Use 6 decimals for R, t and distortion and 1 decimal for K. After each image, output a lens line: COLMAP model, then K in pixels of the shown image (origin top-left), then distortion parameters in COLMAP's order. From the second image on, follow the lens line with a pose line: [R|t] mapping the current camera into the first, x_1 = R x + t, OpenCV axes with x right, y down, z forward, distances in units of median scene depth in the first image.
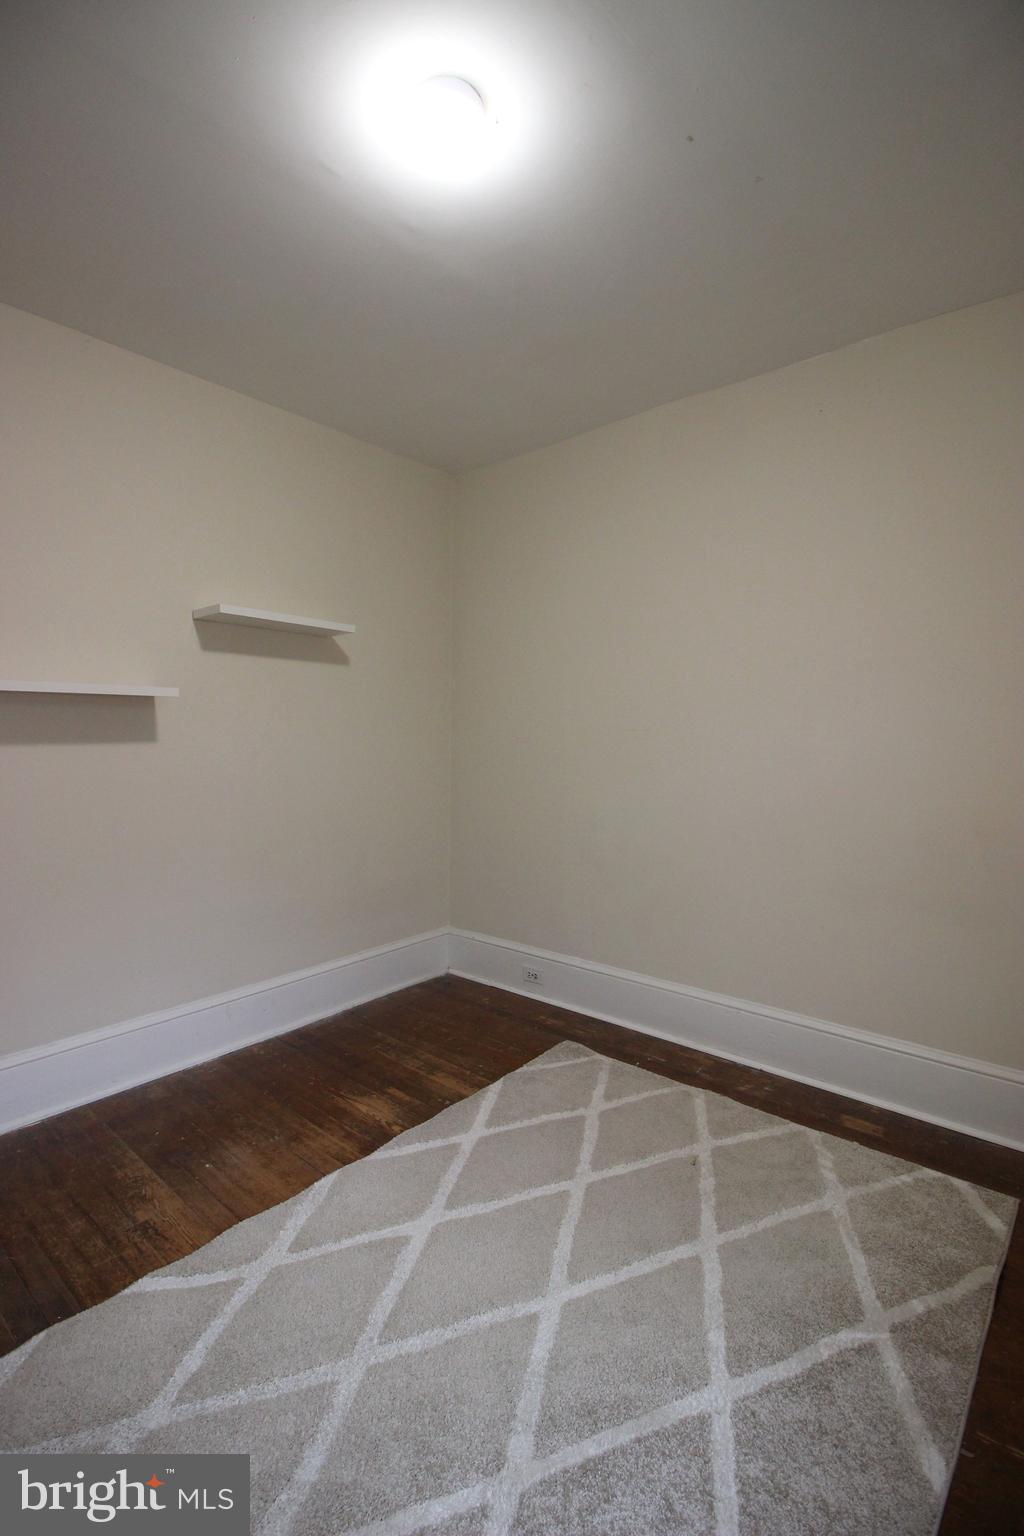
lens RADIAL K [[711.0, 0, 505.6], [0, 711.0, 757.7], [0, 0, 1]] dist [0.001137, -0.006825]
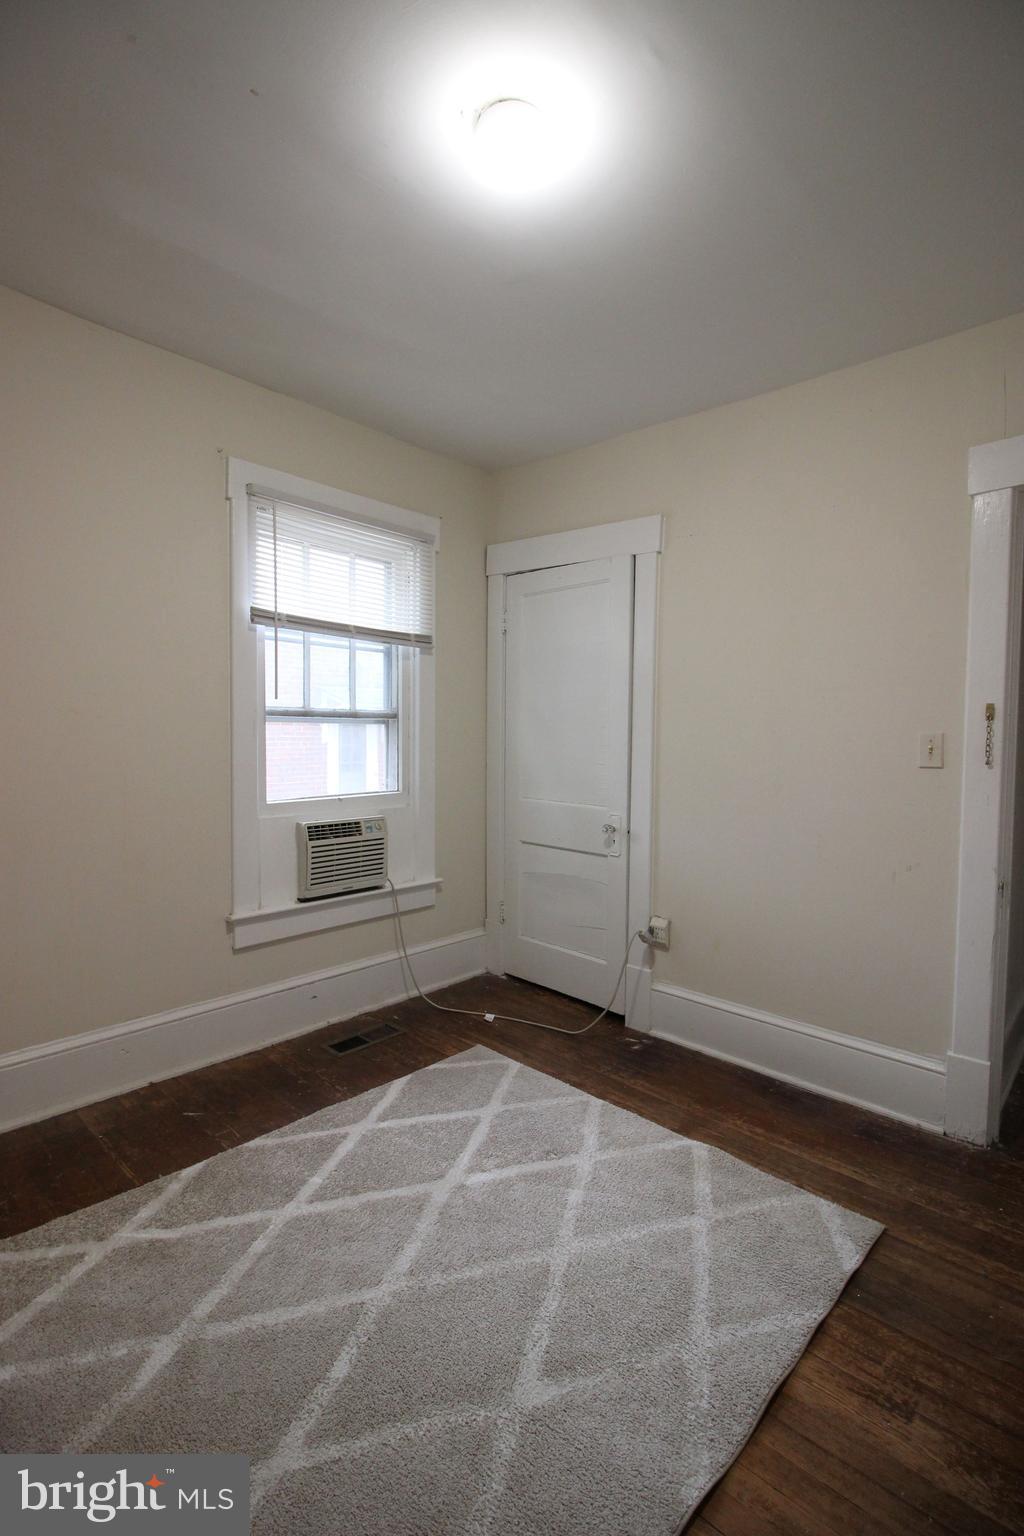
lens RADIAL K [[730.3, 0, 506.0], [0, 730.3, 764.7], [0, 0, 1]] dist [-0.002566, -0.005846]
pose [[-0.998718, -0.024783, 0.044143, -0.096420], [-0.020666, 0.995601, 0.091386, -0.057706], [-0.046213, 0.090357, -0.994837, 1.435063]]
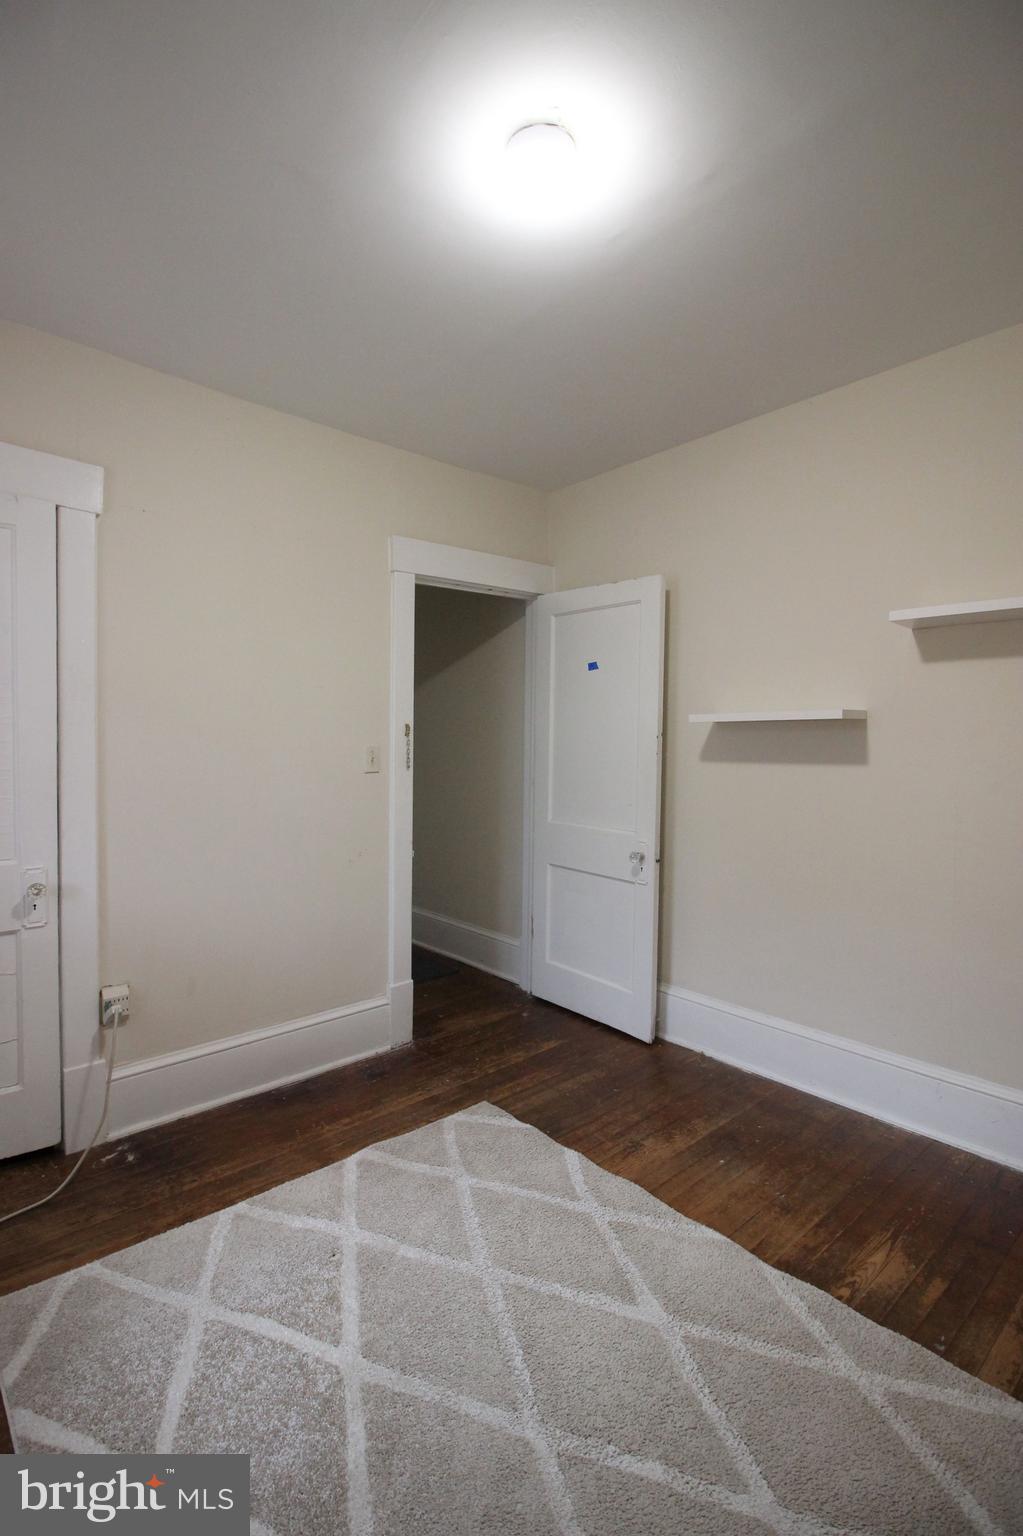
lens RADIAL K [[730.3, 0, 505.5], [0, 730.3, 764.7], [0, 0, 1]] dist [-0.002566, -0.005846]
pose [[-0.132569, 0.022882, -0.990910, 0.661820], [-0.046105, 0.998509, 0.029225, -0.033565], [0.990101, 0.049560, -0.131316, 0.761318]]
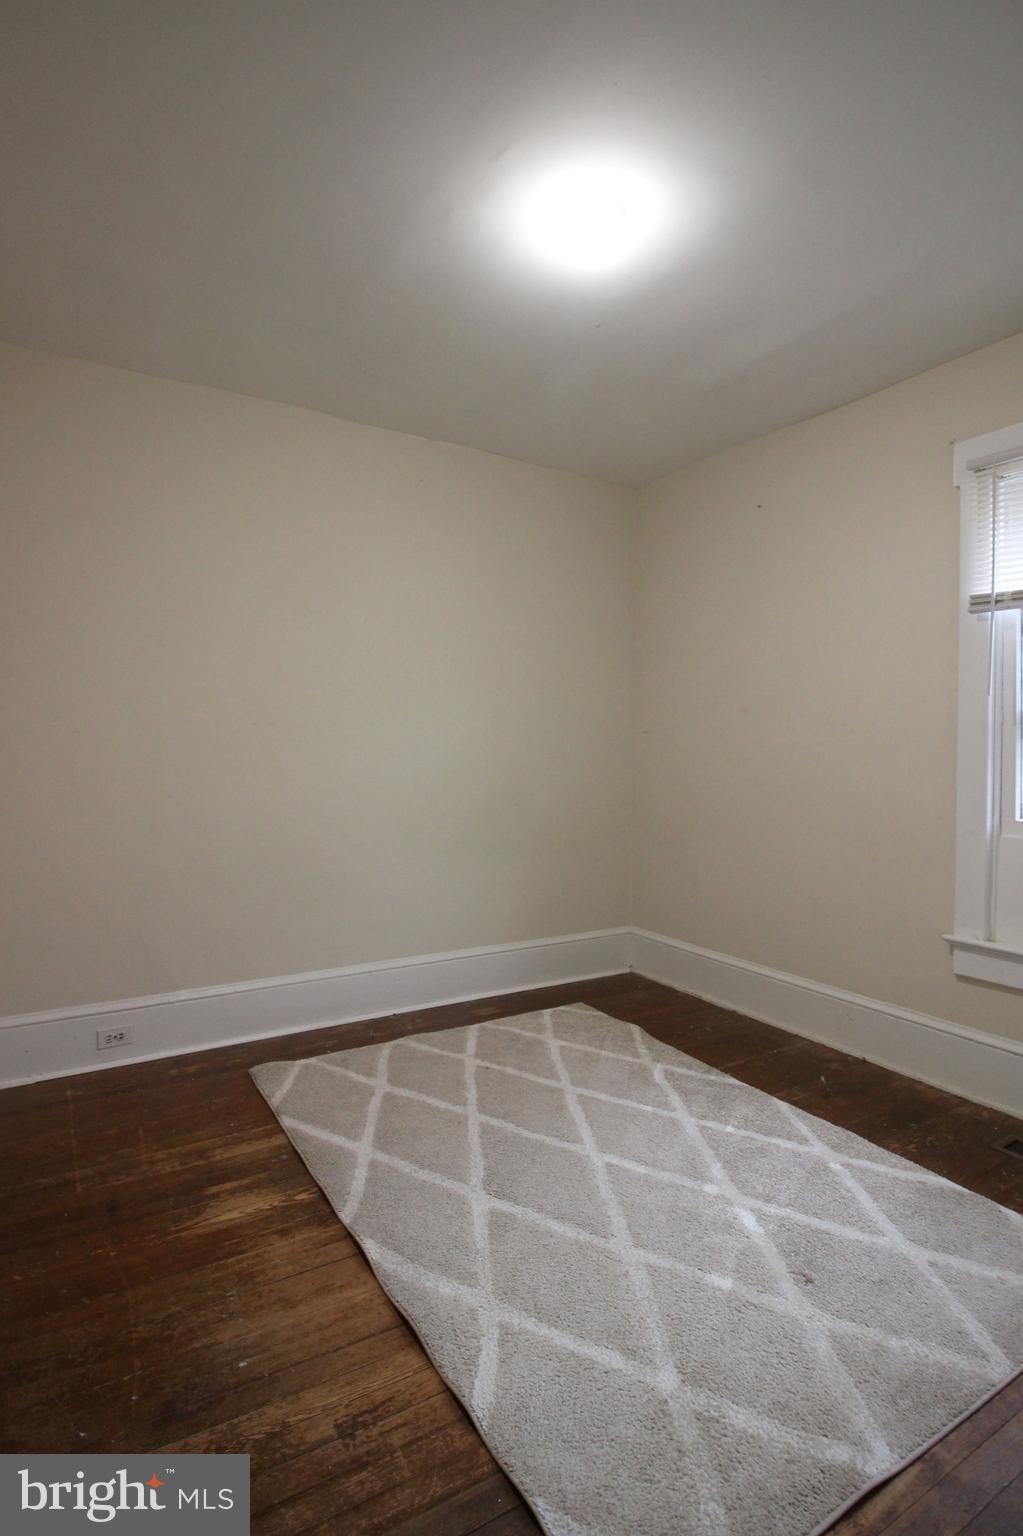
lens RADIAL K [[775.1, 0, 492.3], [0, 775.1, 764.2], [0, 0, 1]] dist [0.015044, -0.001503]
pose [[0.315923, -0.016973, 0.948633, -0.978267], [0.030738, 0.999498, 0.007647, 0.023515], [-0.948287, 0.026743, 0.316286, 0.518605]]
